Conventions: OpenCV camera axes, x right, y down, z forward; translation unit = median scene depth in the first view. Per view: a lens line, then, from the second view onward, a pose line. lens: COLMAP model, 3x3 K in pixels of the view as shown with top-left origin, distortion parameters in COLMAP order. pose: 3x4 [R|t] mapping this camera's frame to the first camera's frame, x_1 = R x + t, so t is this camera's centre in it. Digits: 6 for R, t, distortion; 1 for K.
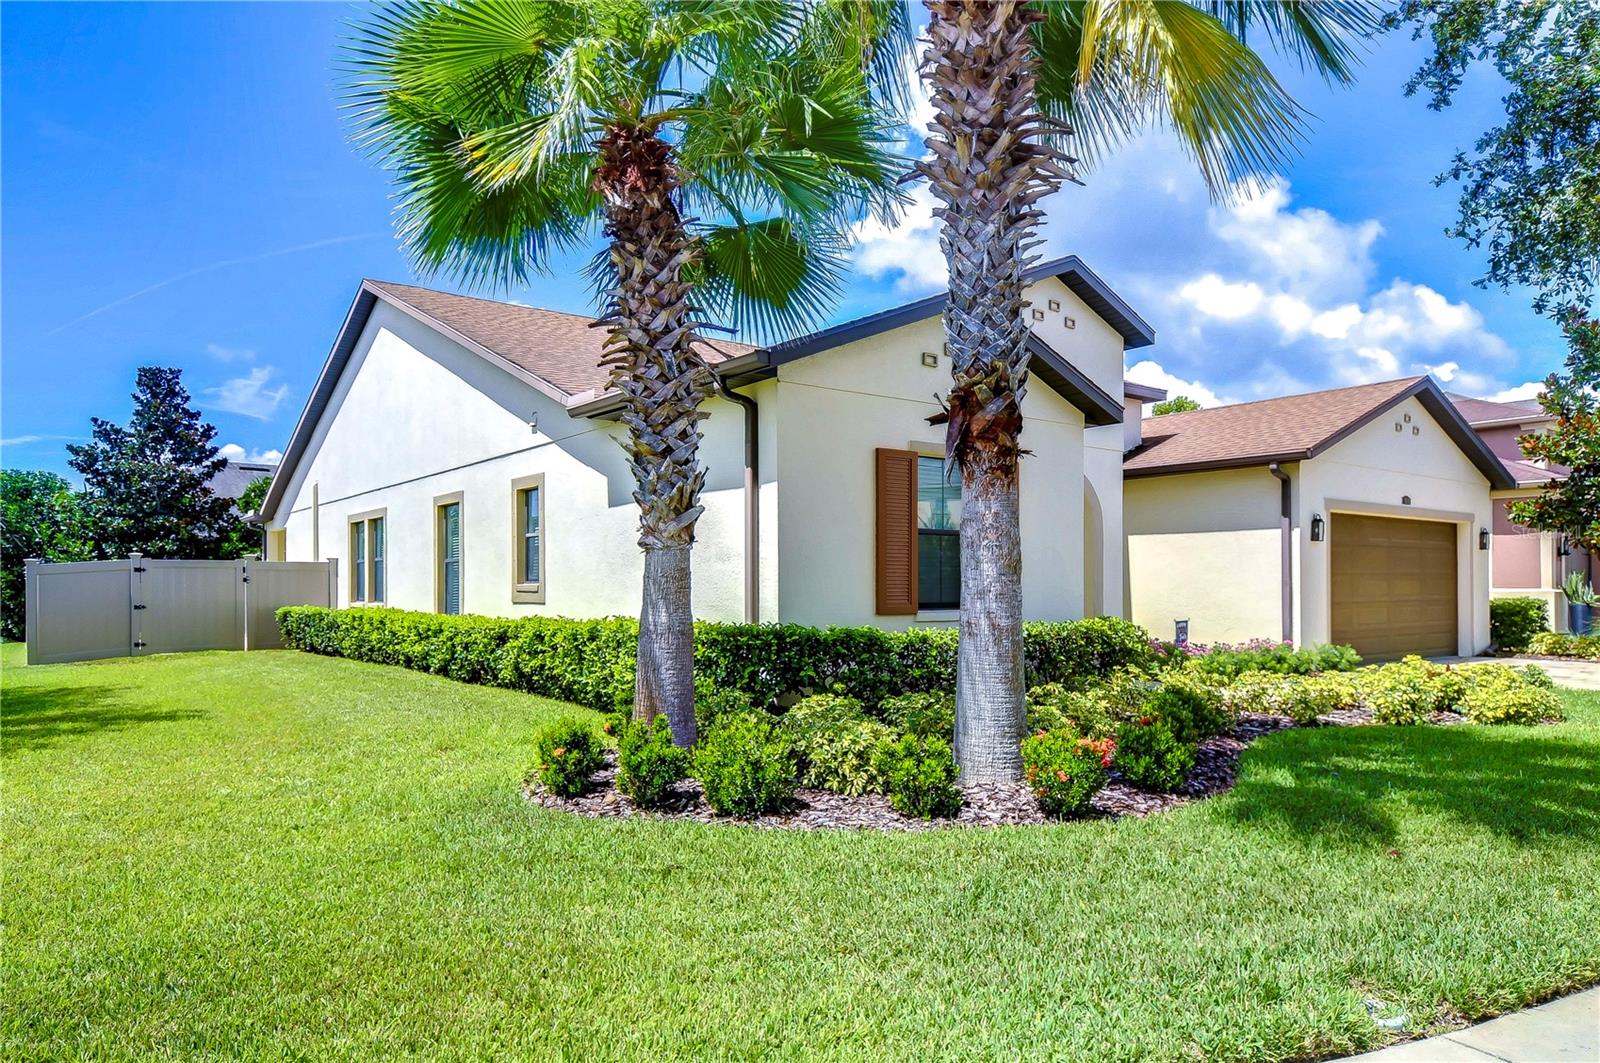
lens RADIAL K [[981.5, 0, 859.9], [0, 981.5, 588.1], [0, 0, 1]] dist [-0.003797, -0.000276]
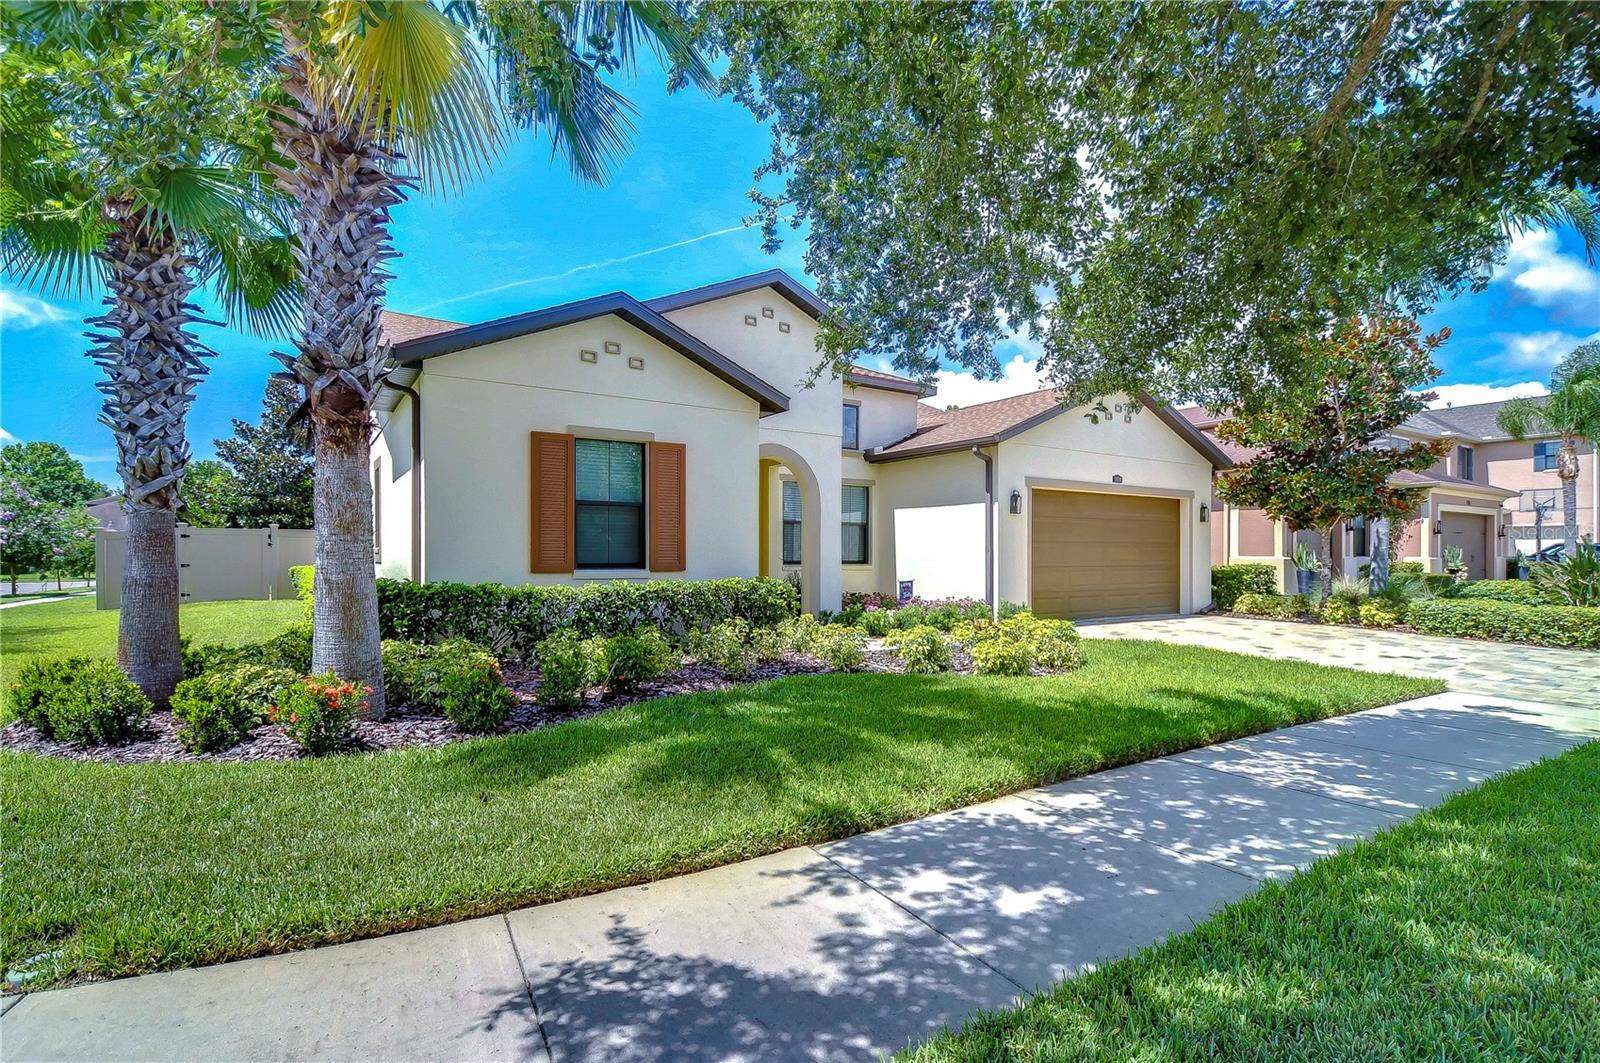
lens RADIAL K [[790.3, 0, 790.1], [0, 790.3, 559.0], [0, 0, 1]] dist [0.016548, -0.018631]
pose [[0.998118, 0.005887, -0.061038, 0.208427], [-0.005554, 0.999969, 0.005618, 0.001832], [0.061069, -0.005268, 0.998120, 0.037710]]
